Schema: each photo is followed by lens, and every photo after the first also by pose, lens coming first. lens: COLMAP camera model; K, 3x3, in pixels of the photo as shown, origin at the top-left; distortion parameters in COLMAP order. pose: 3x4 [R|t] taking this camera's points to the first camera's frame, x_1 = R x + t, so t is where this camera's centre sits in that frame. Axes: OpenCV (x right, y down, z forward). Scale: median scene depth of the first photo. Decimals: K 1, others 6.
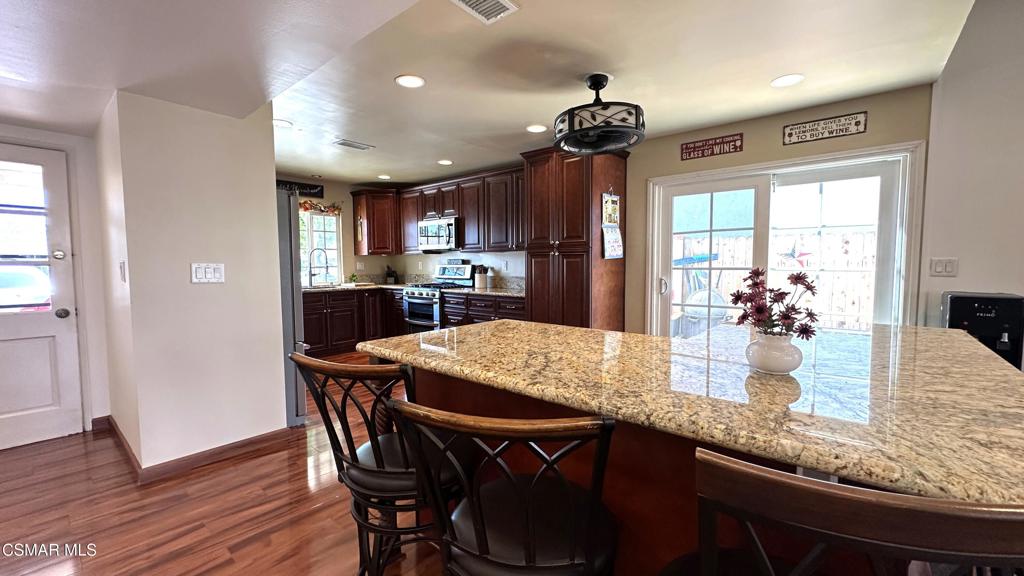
lens RADIAL K [[409.9, 0, 512.0], [0, 409.9, 288.0], [0, 0, 1]] dist [-0.003369, 0.000092]
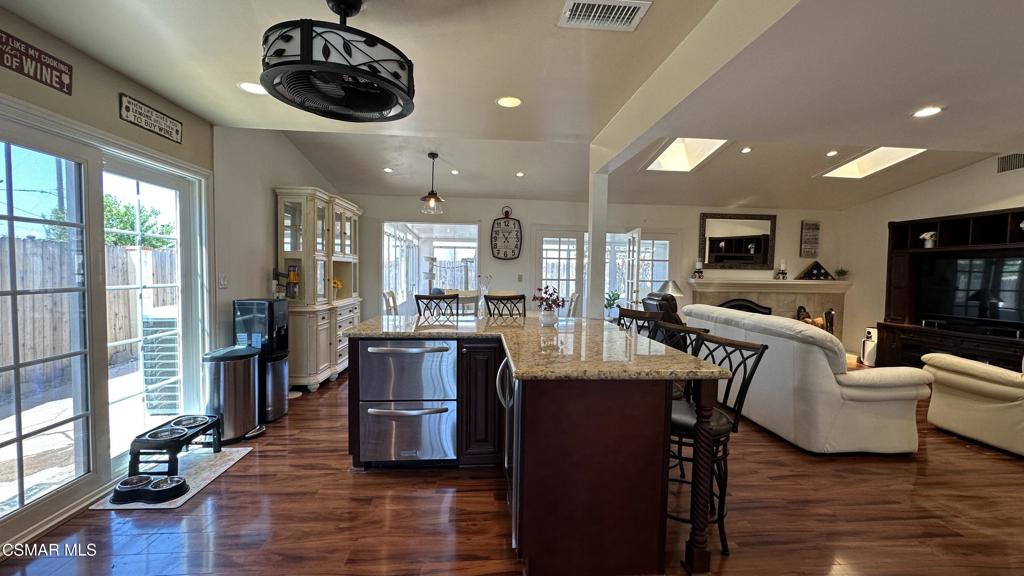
lens RADIAL K [[409.9, 0, 512.0], [0, 409.9, 288.0], [0, 0, 1]] dist [-0.003369, 0.000092]
pose [[-0.708008, -0.033732, 0.705398, -0.322520], [0.029996, 0.996521, 0.077761, -0.076882], [-0.705567, 0.076214, -0.704533, 0.957665]]
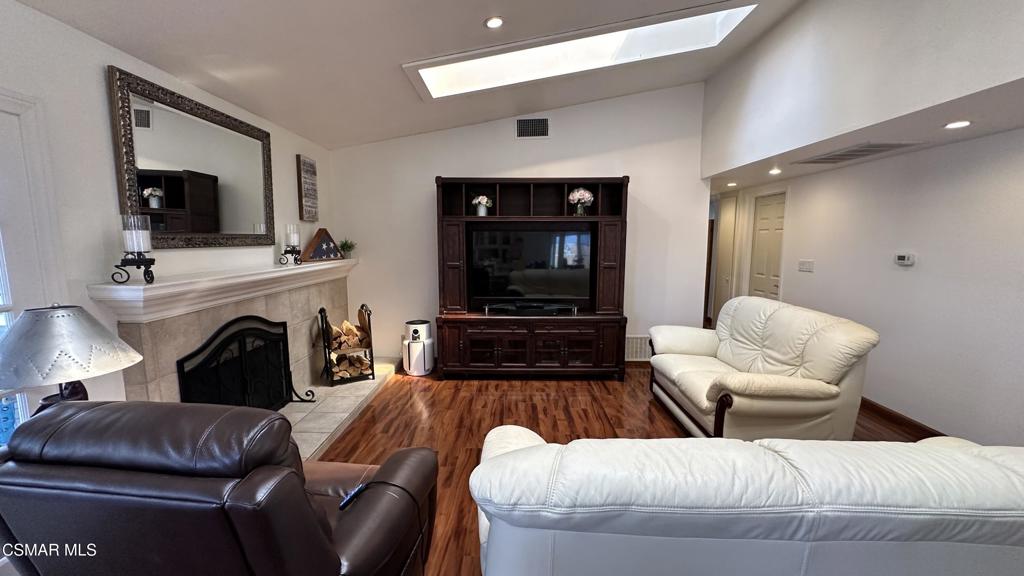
lens RADIAL K [[409.9, 0, 512.0], [0, 409.9, 288.0], [0, 0, 1]] dist [-0.003369, 0.000092]
pose [[-0.772045, 0.079809, -0.630537, 0.350163], [-0.036654, 0.984842, 0.169535, -0.060645], [0.634509, 0.154001, -0.757418, -0.170321]]
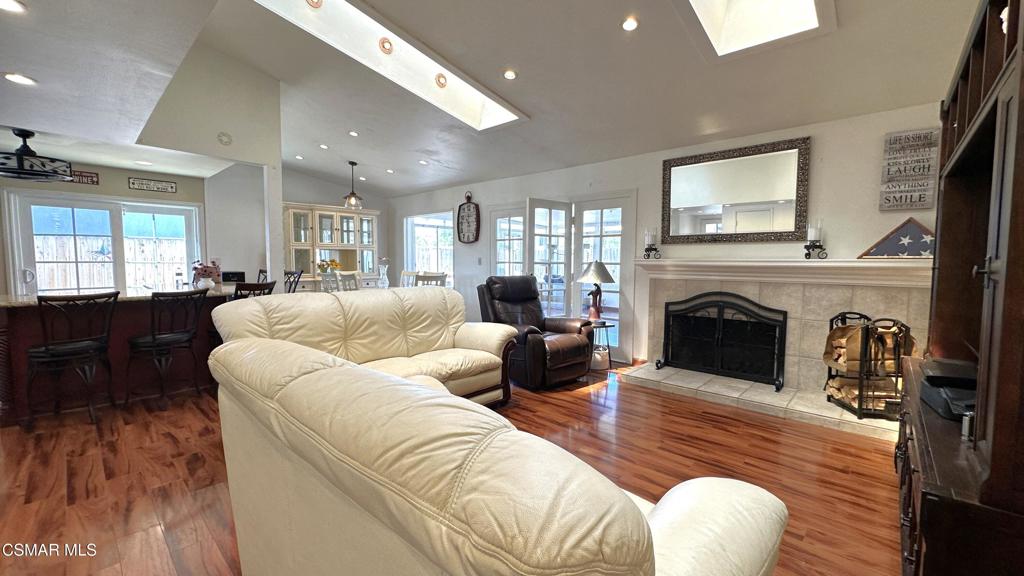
lens RADIAL K [[409.9, 0, 512.0], [0, 409.9, 288.0], [0, 0, 1]] dist [-0.003369, 0.000092]
pose [[0.043850, -0.061436, 0.997147, -0.891662], [0.053961, 0.996796, 0.059041, 0.041678], [-0.997580, 0.051218, 0.047025, -0.579934]]
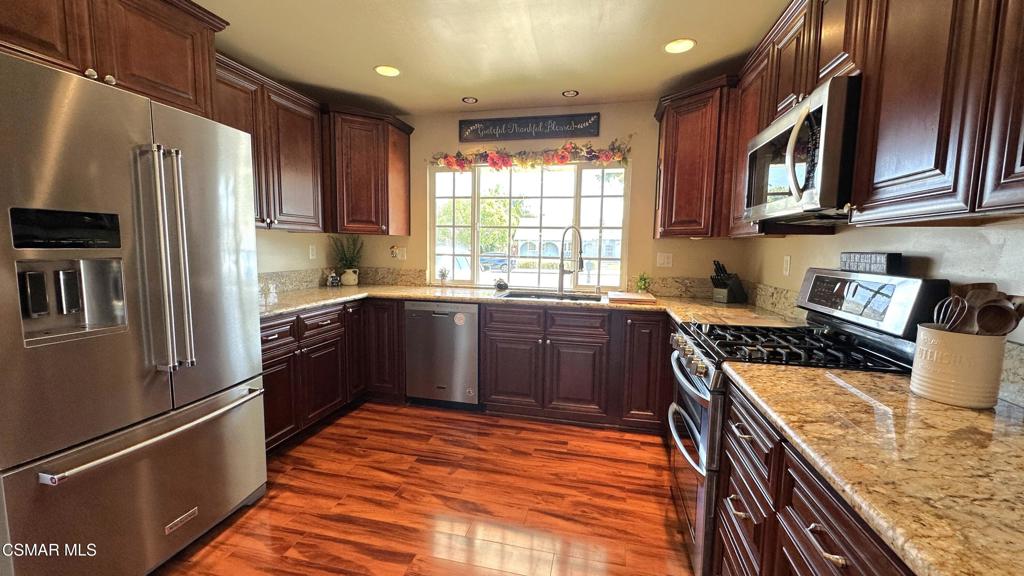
lens RADIAL K [[409.9, 0, 512.0], [0, 409.9, 288.0], [0, 0, 1]] dist [-0.003369, 0.000092]
pose [[0.455277, 0.103520, -0.884311, -0.002666], [-0.072041, 0.994244, 0.079300, -0.082073], [0.887431, 0.027603, 0.460114, 1.069609]]
